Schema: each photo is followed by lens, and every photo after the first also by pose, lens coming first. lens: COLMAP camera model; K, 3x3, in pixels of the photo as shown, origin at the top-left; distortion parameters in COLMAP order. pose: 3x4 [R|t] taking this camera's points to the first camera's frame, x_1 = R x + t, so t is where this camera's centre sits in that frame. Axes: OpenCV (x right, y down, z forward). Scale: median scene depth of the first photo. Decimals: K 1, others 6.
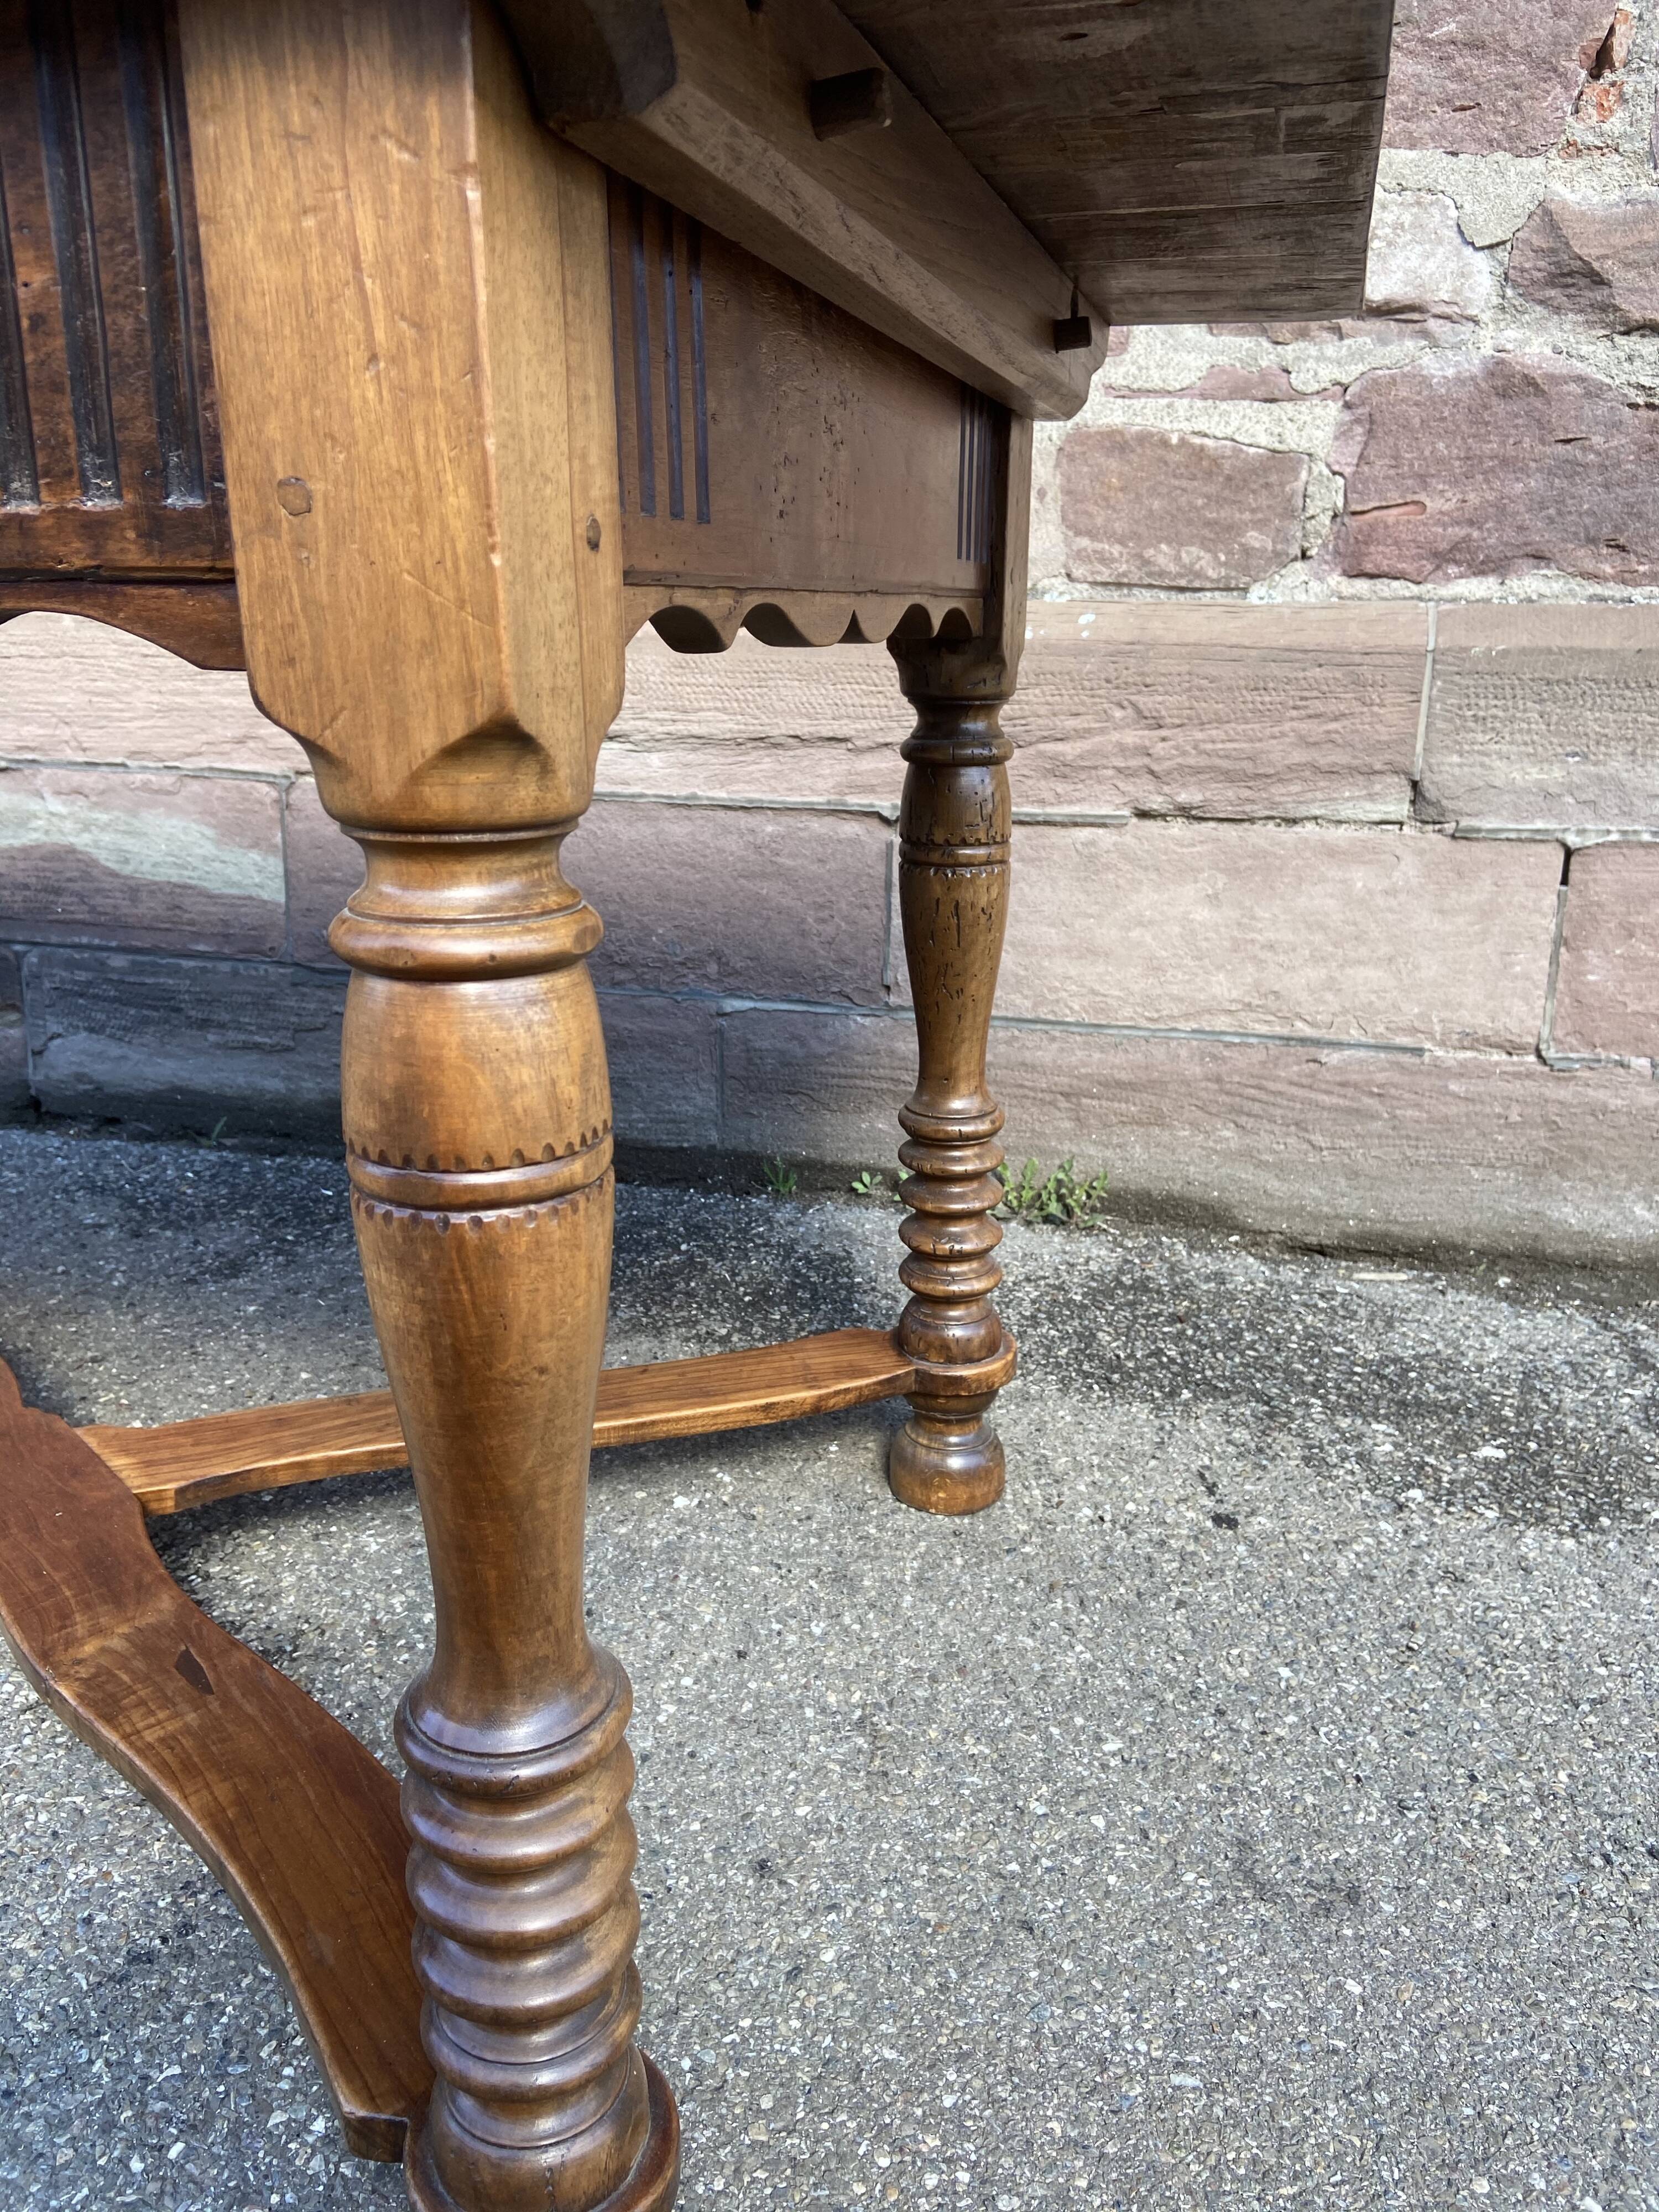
lens RADIAL K [[1676.4, 0, 829.4], [0, 1676.4, 1086.1], [0, 0, 1]] dist [0.126951, -0.166885]
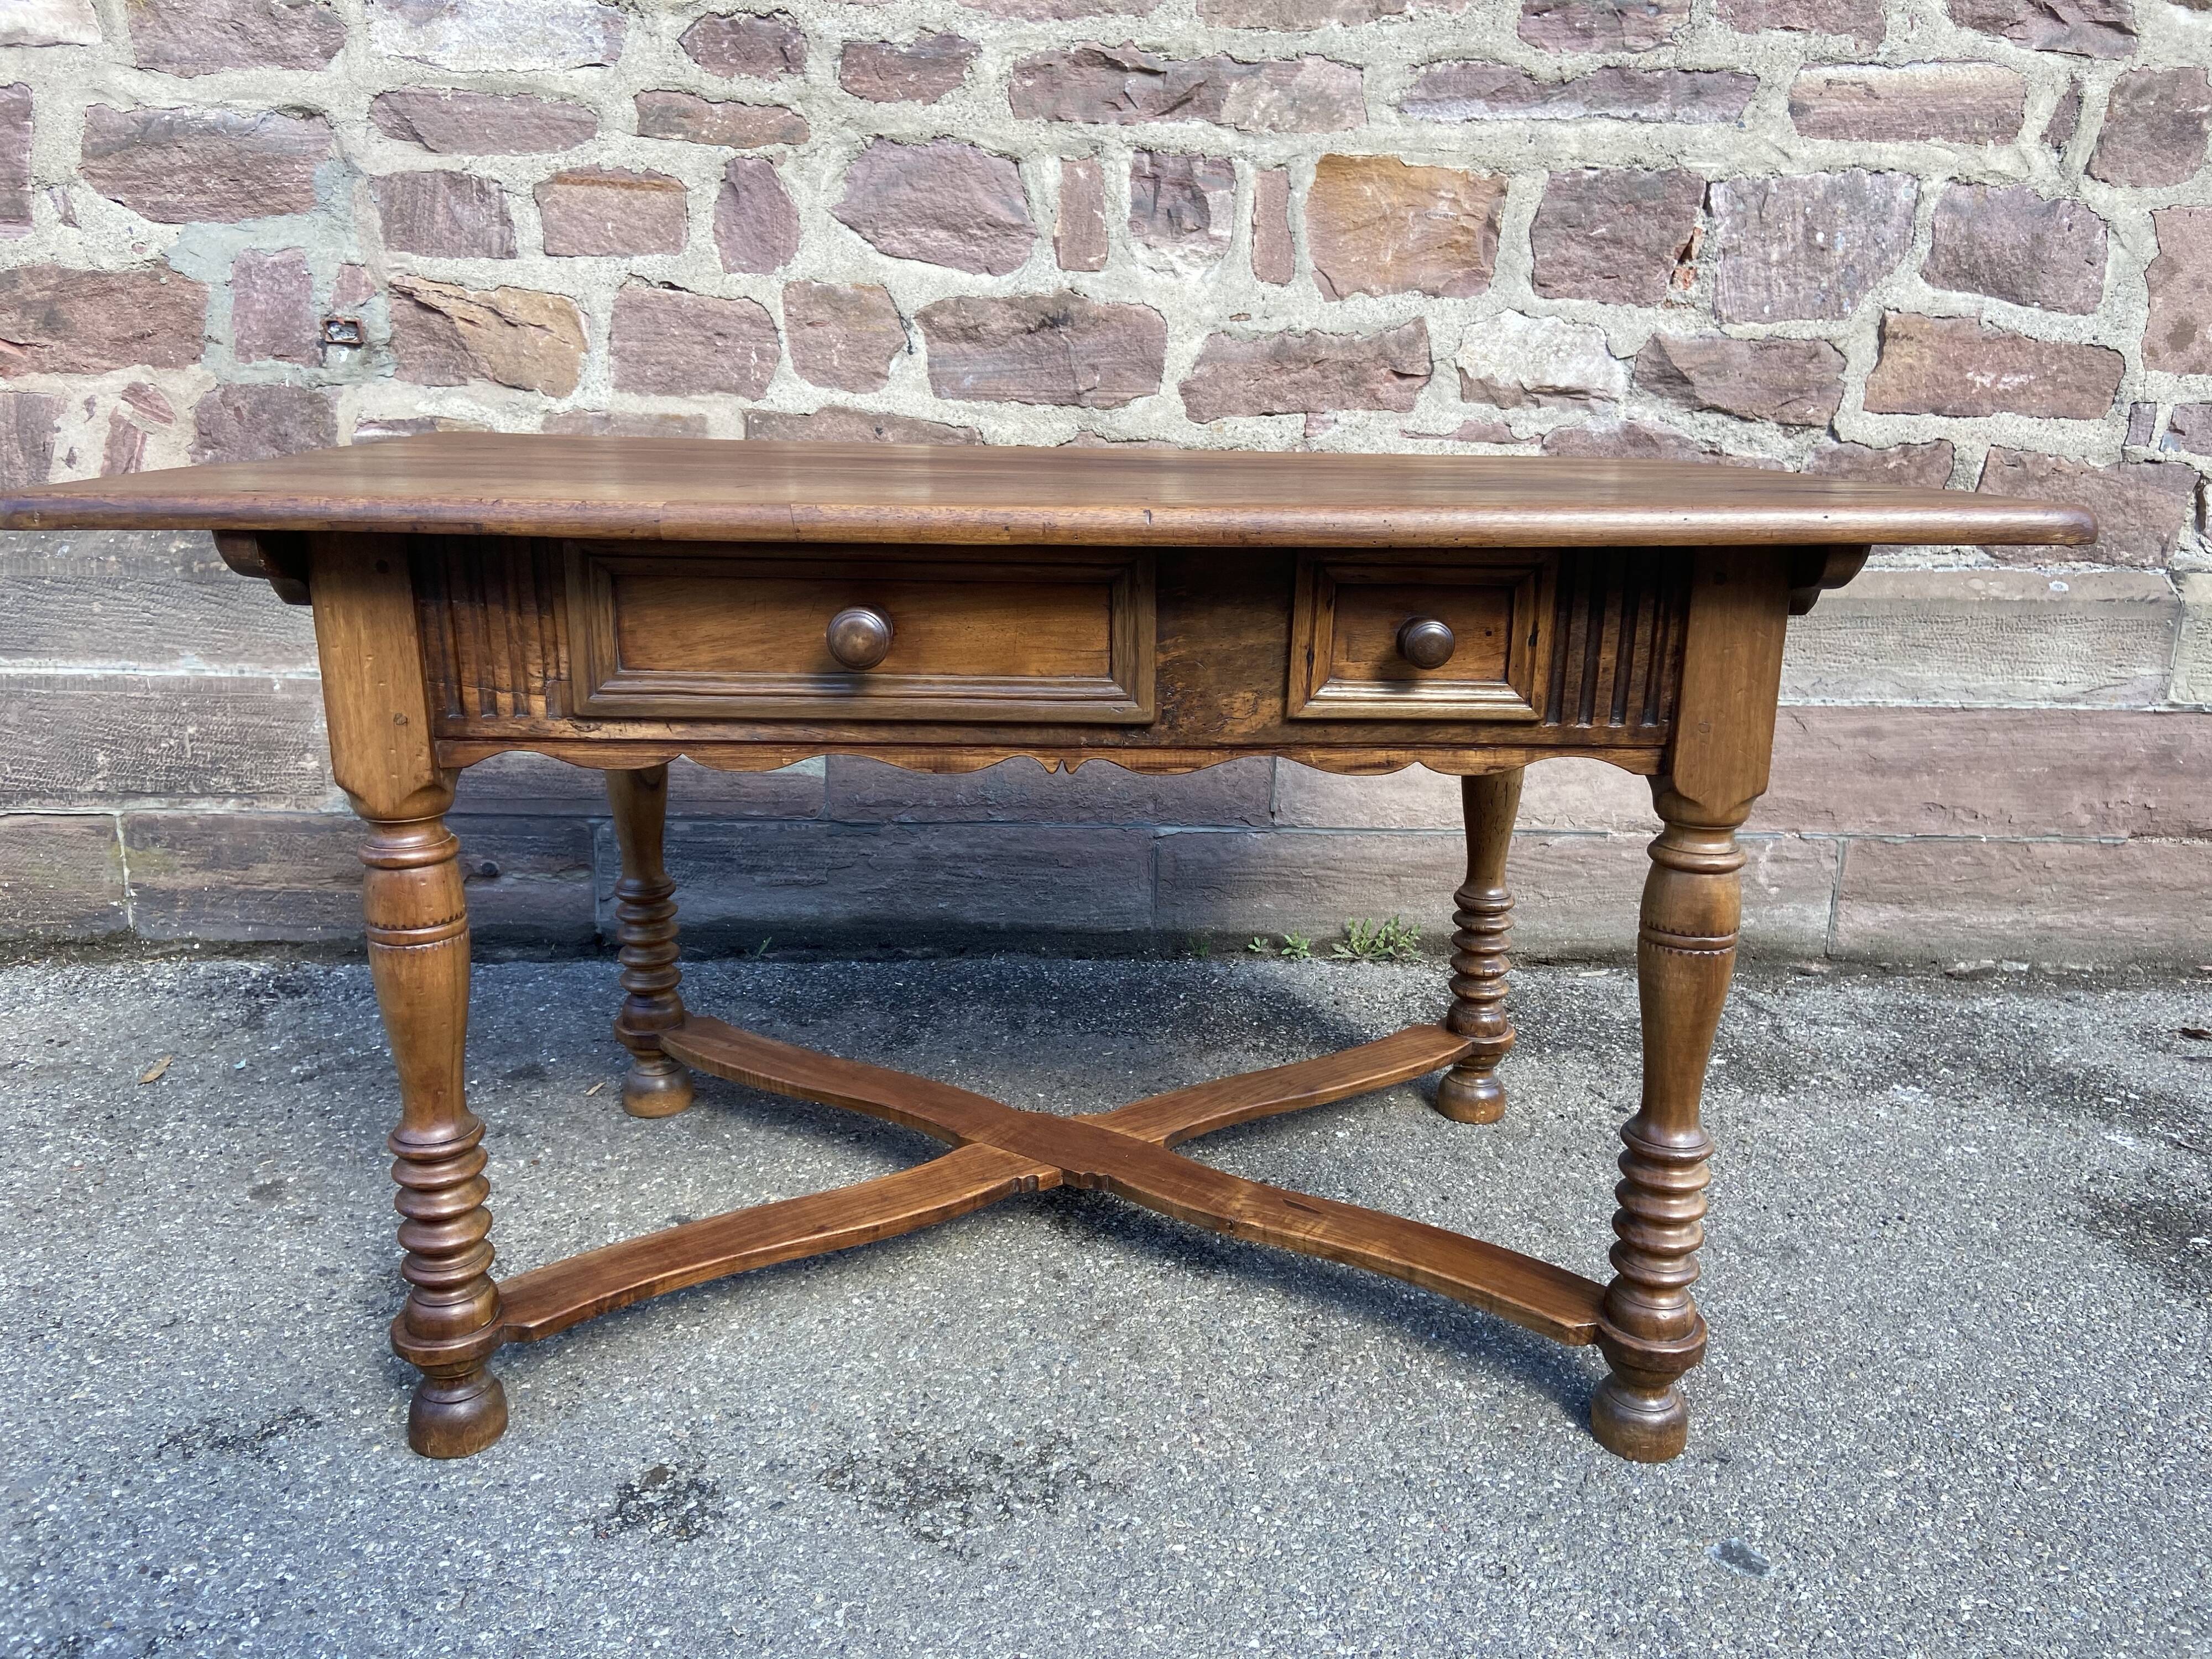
lens RADIAL K [[1676.4, 0, 1115.2], [0, 1676.4, 830.3], [0, 0, 1]] dist [0.126951, -0.166885]
pose [[0.955796, -0.066625, 0.286382, -0.584252], [0.069309, 0.997595, 0.000769, -0.059657], [-0.285744, 0.019114, 0.958115, -0.438547]]
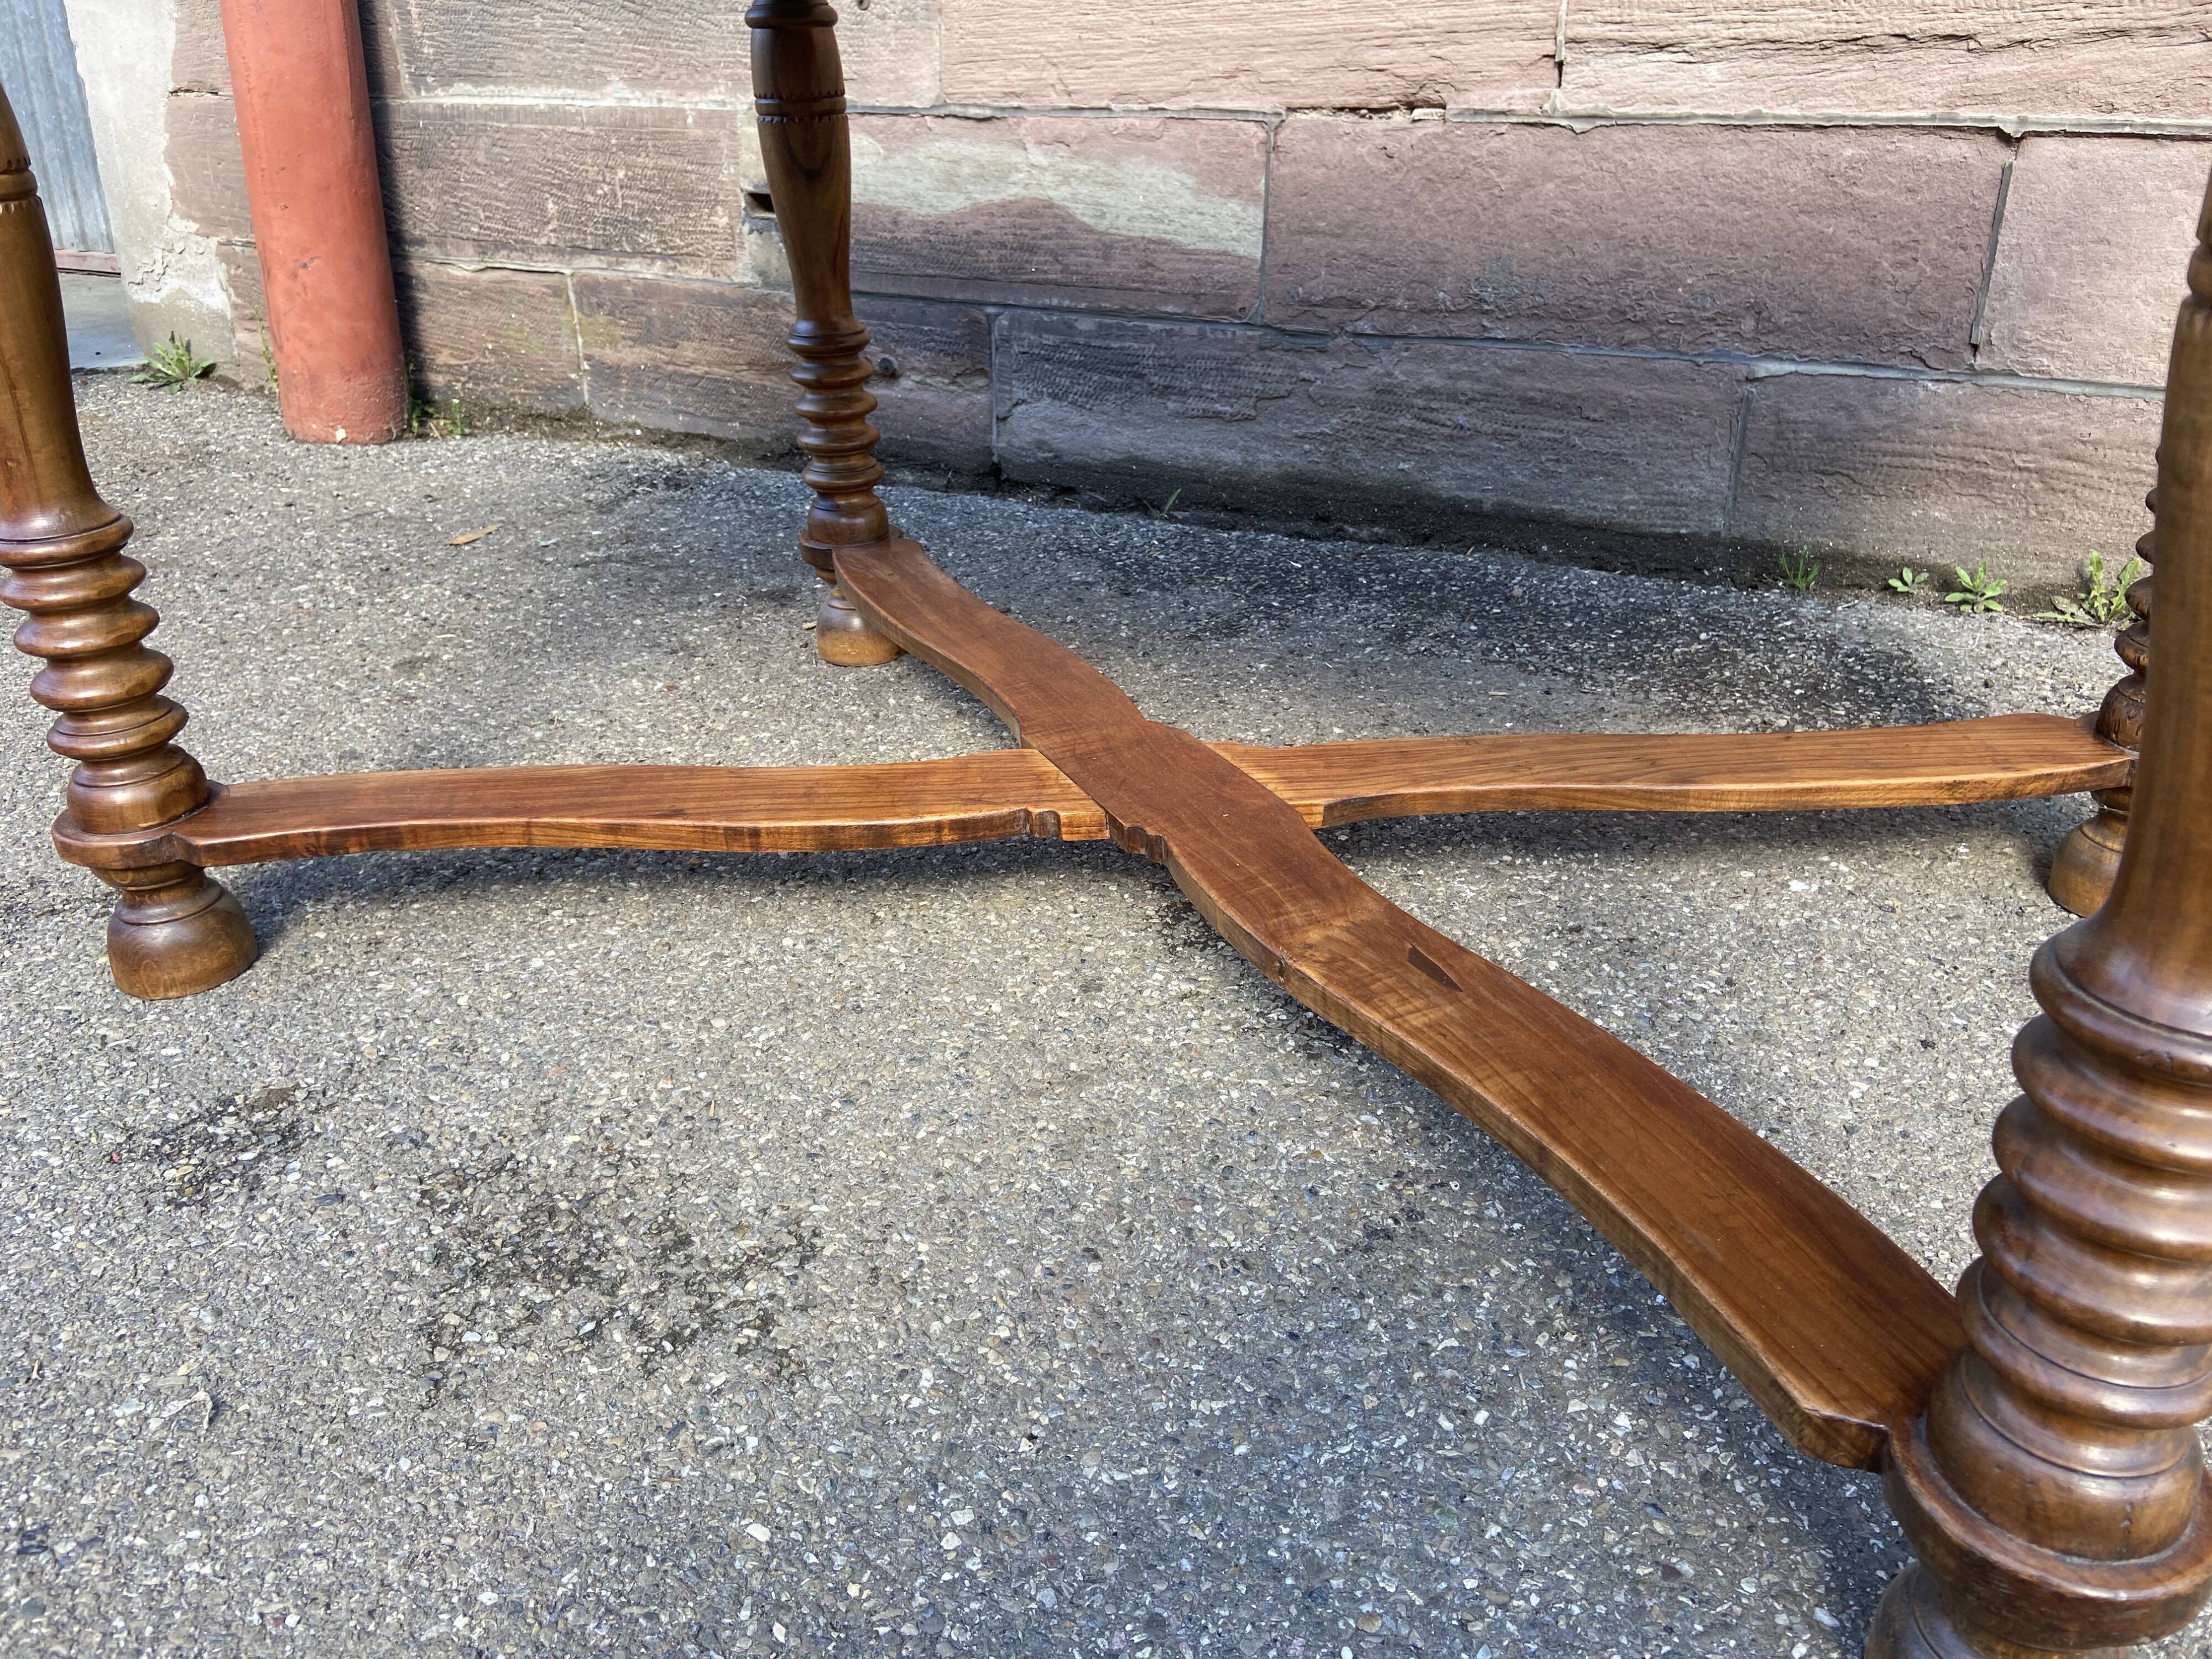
lens RADIAL K [[1676.4, 0, 1094.2], [0, 1676.4, 813.0], [0, 0, 1]] dist [0.126951, -0.166885]
pose [[0.962704, 0.086913, -0.256217, -0.166389], [-0.044393, 0.984907, 0.167295, 0.052820], [0.266890, -0.149682, 0.952032, 0.021168]]
